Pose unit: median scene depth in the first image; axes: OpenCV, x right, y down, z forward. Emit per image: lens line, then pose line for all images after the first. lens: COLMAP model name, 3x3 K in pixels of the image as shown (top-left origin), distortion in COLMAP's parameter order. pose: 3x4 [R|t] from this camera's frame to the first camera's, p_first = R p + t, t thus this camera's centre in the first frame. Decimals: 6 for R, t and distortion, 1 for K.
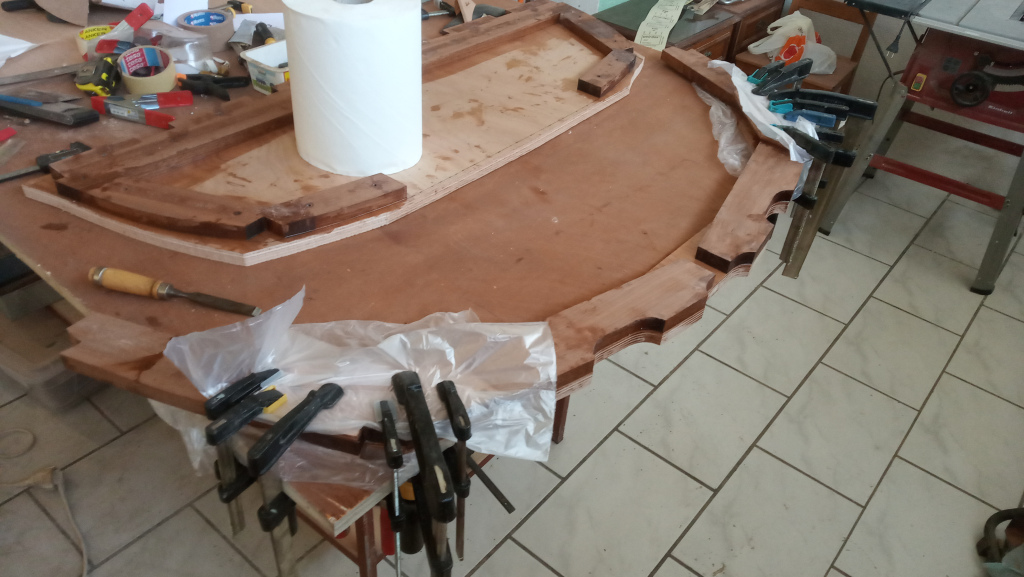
lens RADIAL K [[773.9, 0, 512.6], [0, 773.9, 296.1], [0, 0, 1]] dist [0.053954, -0.082316]
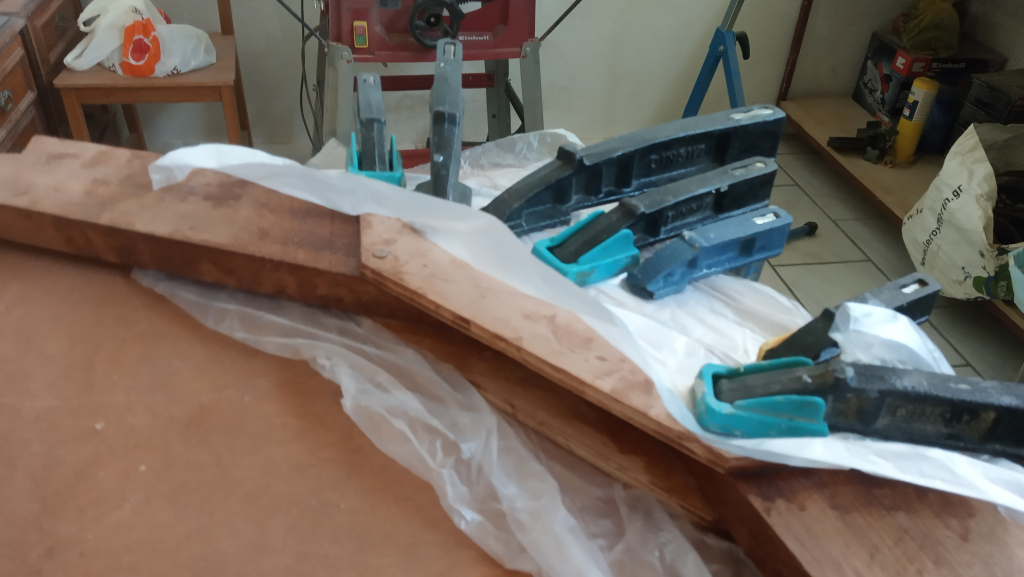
lens RADIAL K [[773.9, 0, 512.6], [0, 773.9, 296.1], [0, 0, 1]] dist [0.053954, -0.082316]
pose [[0.637395, -0.483697, 0.599804, 0.092031], [0.466308, 0.861839, 0.199476, -0.152312], [-0.613420, 0.152549, 0.774883, 0.433687]]
